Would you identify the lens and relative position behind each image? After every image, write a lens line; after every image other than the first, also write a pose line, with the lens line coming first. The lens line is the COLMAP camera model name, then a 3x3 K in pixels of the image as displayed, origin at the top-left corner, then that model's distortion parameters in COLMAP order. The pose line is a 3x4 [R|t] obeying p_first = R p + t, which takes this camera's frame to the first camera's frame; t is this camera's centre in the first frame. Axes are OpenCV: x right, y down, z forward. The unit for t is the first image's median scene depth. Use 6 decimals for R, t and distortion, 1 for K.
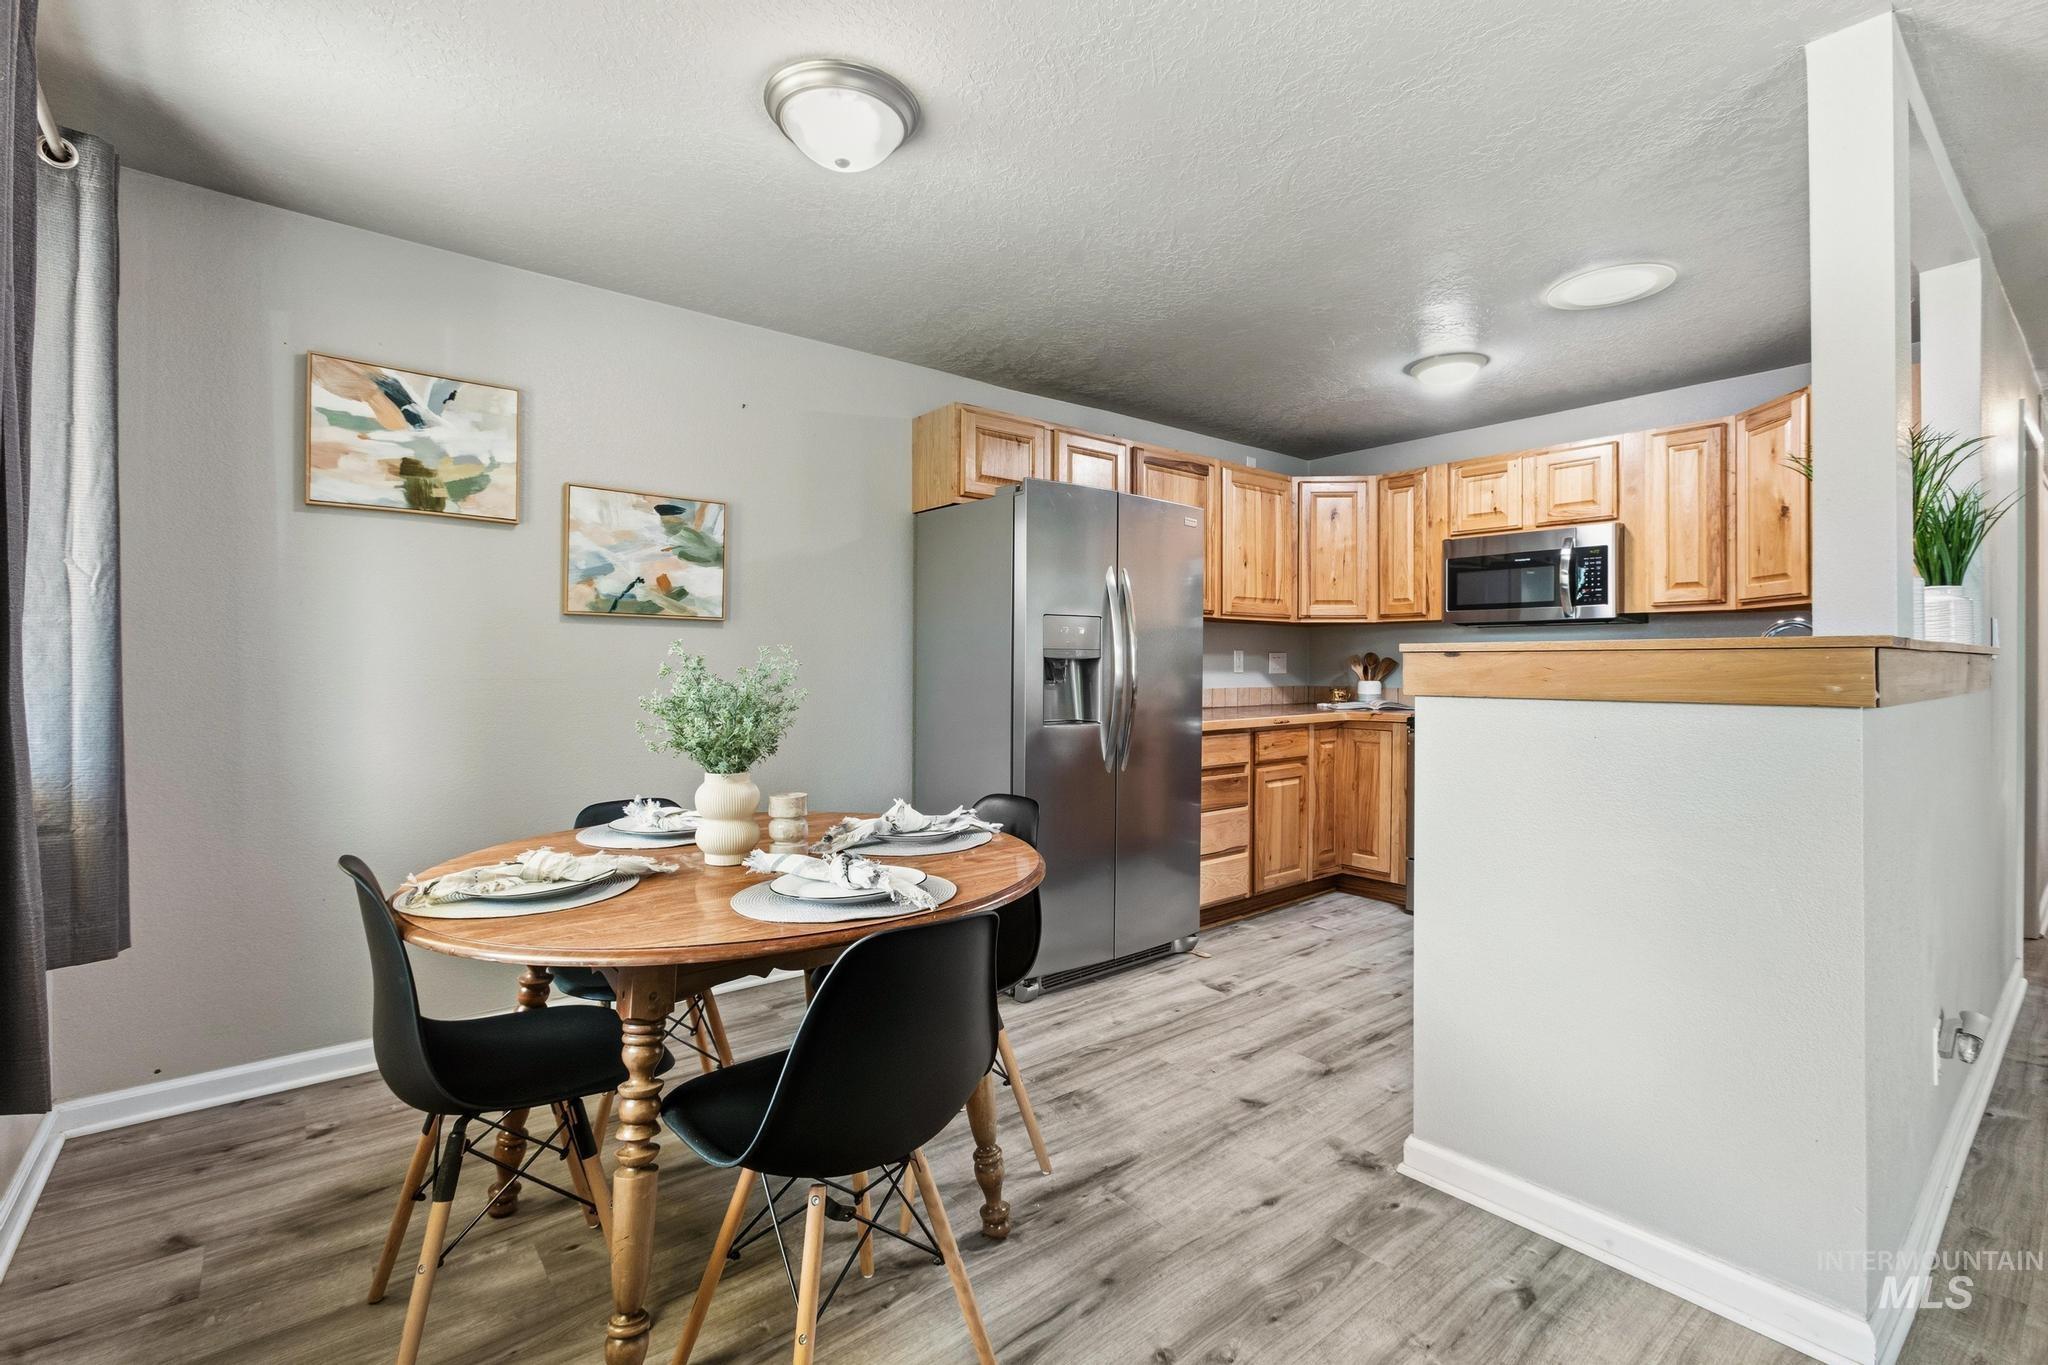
lens RADIAL K [[918.9, 0, 1023.7], [0, 918.9, 663.7], [0, 0, 1]] dist [-0.004269, -0.000034]
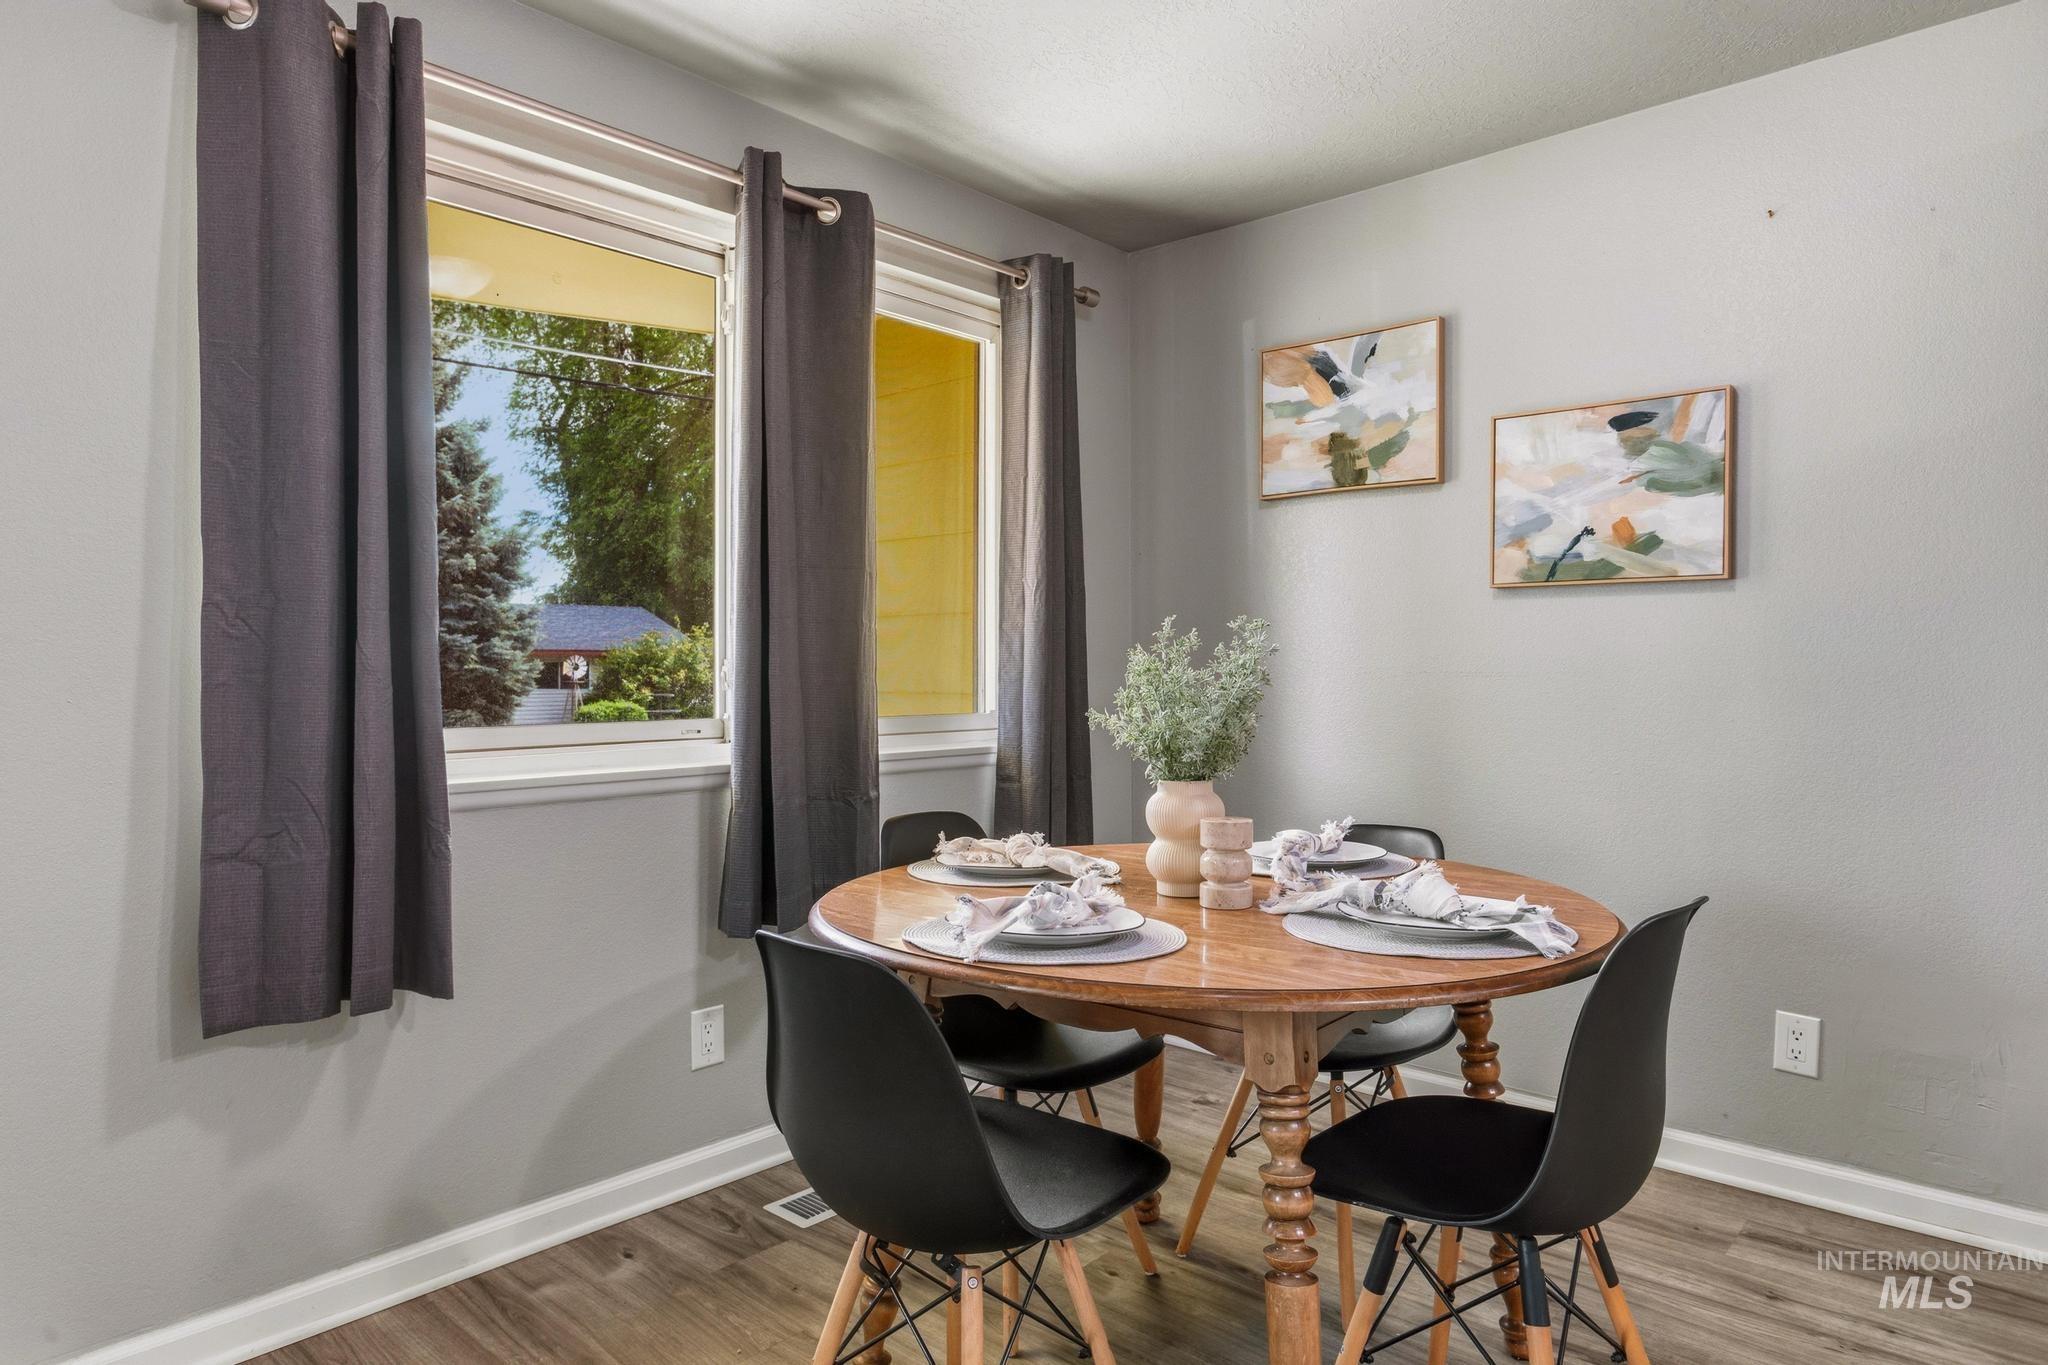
lens RADIAL K [[1221.4, 0, 1028.4], [0, 1221.4, 670.1], [0, 0, 1]] dist [-0.005154, -0.000802]
pose [[0.146338, -0.003564, -0.989228, 0.364352], [0.004238, 0.999987, -0.002976, 0.013007], [0.989226, -0.003757, 0.146351, 0.370627]]
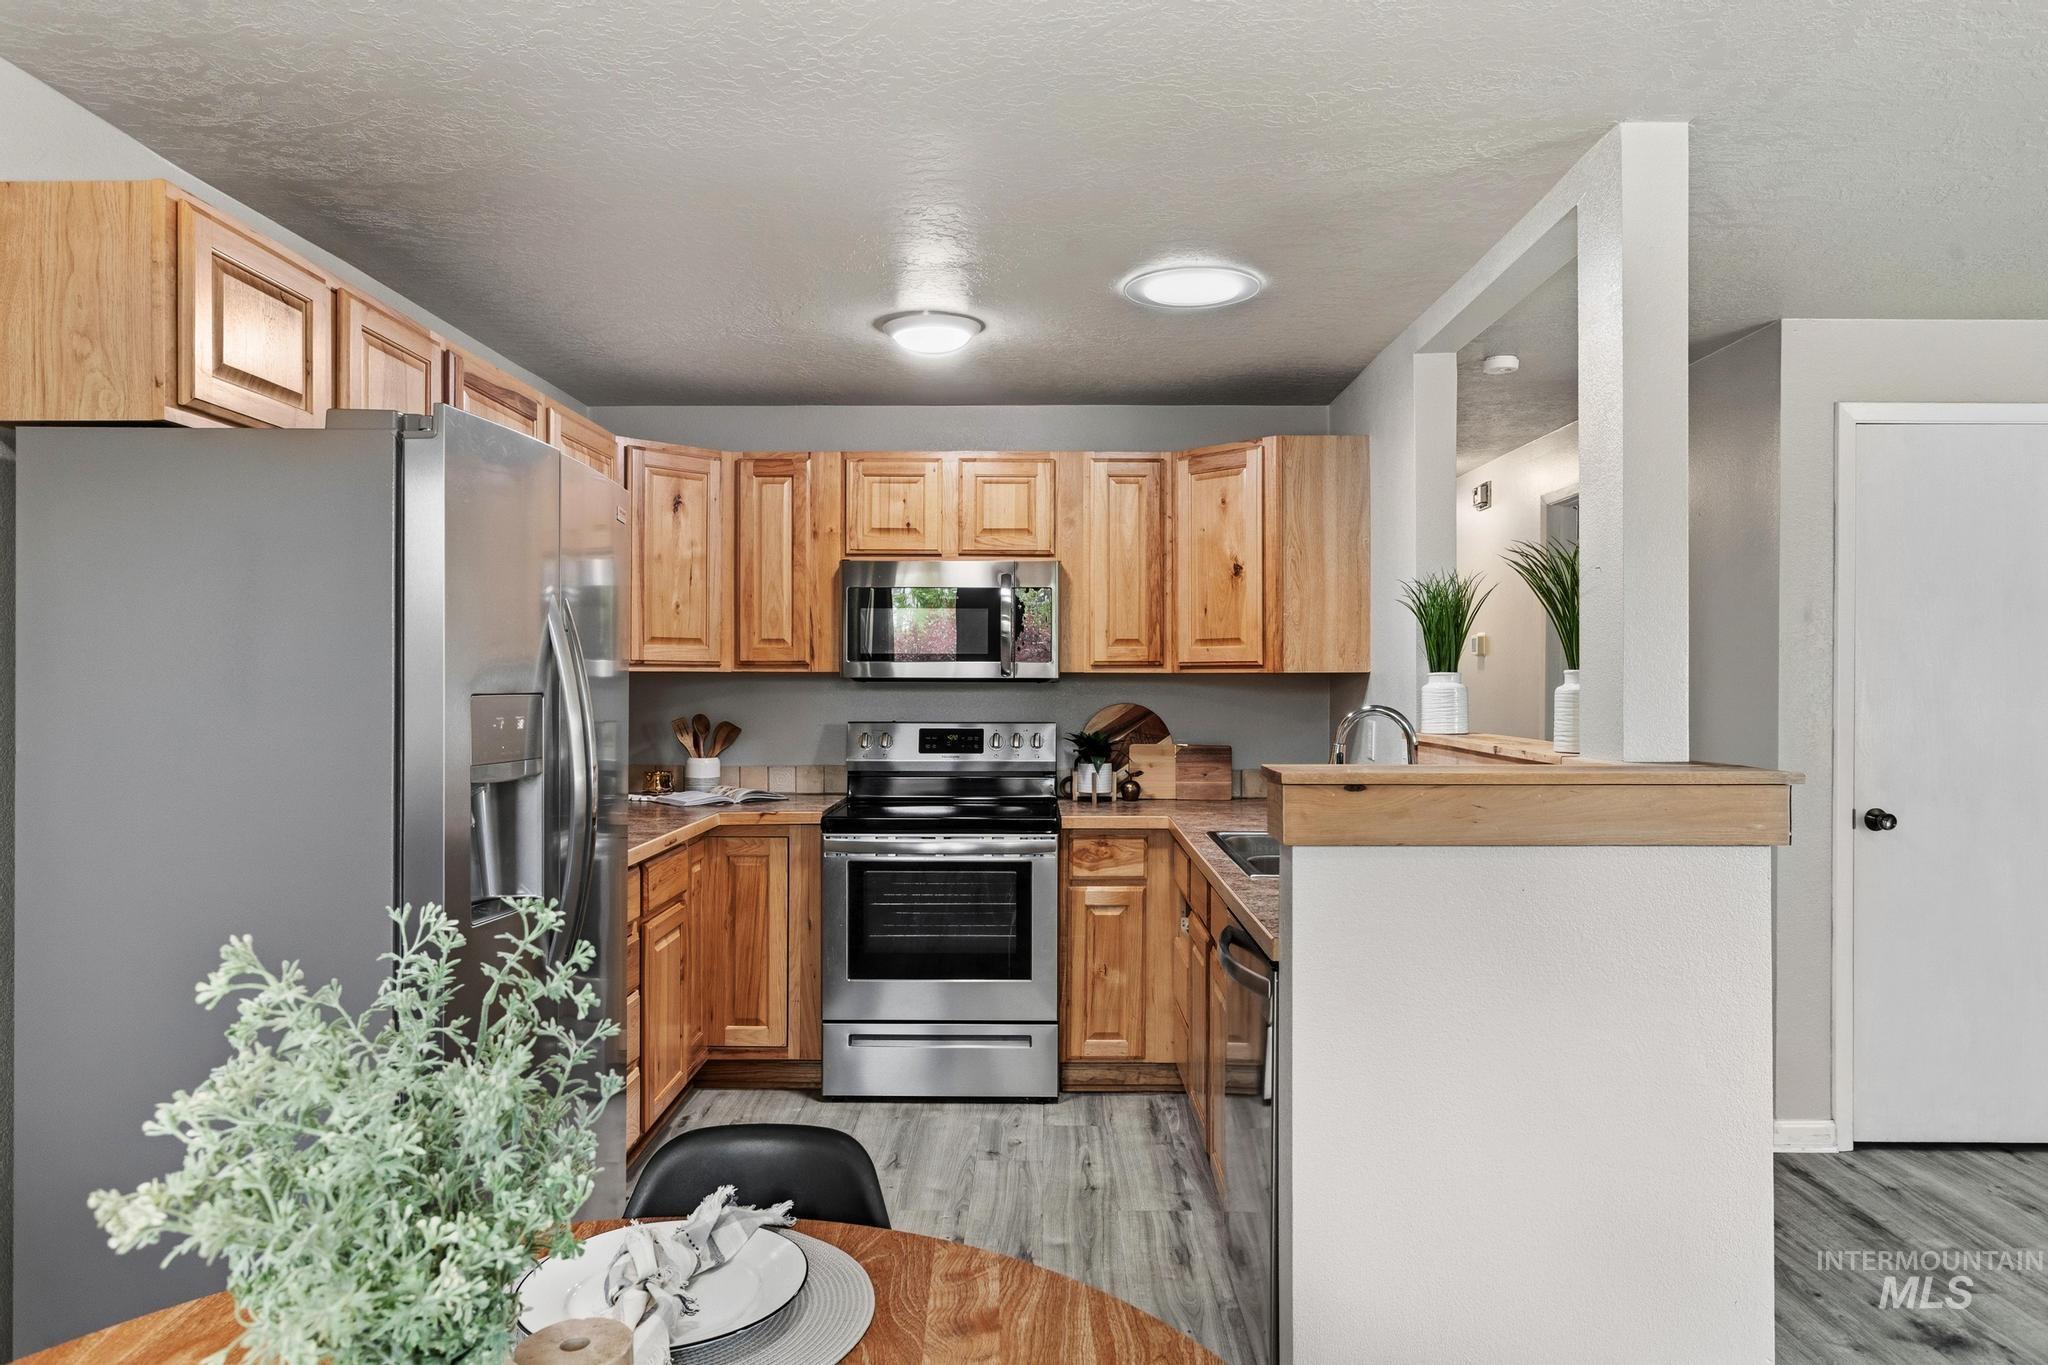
lens RADIAL K [[1307.3, 0, 1024.0], [0, 1307.3, 682.5], [0, 0, 1]] dist [-0.005516, -0.000387]
pose [[0.637153, -0.004329, 0.770725, -0.281673], [0.000080, 0.999985, 0.005550, -0.056021], [-0.770738, -0.003475, 0.637143, 0.302511]]
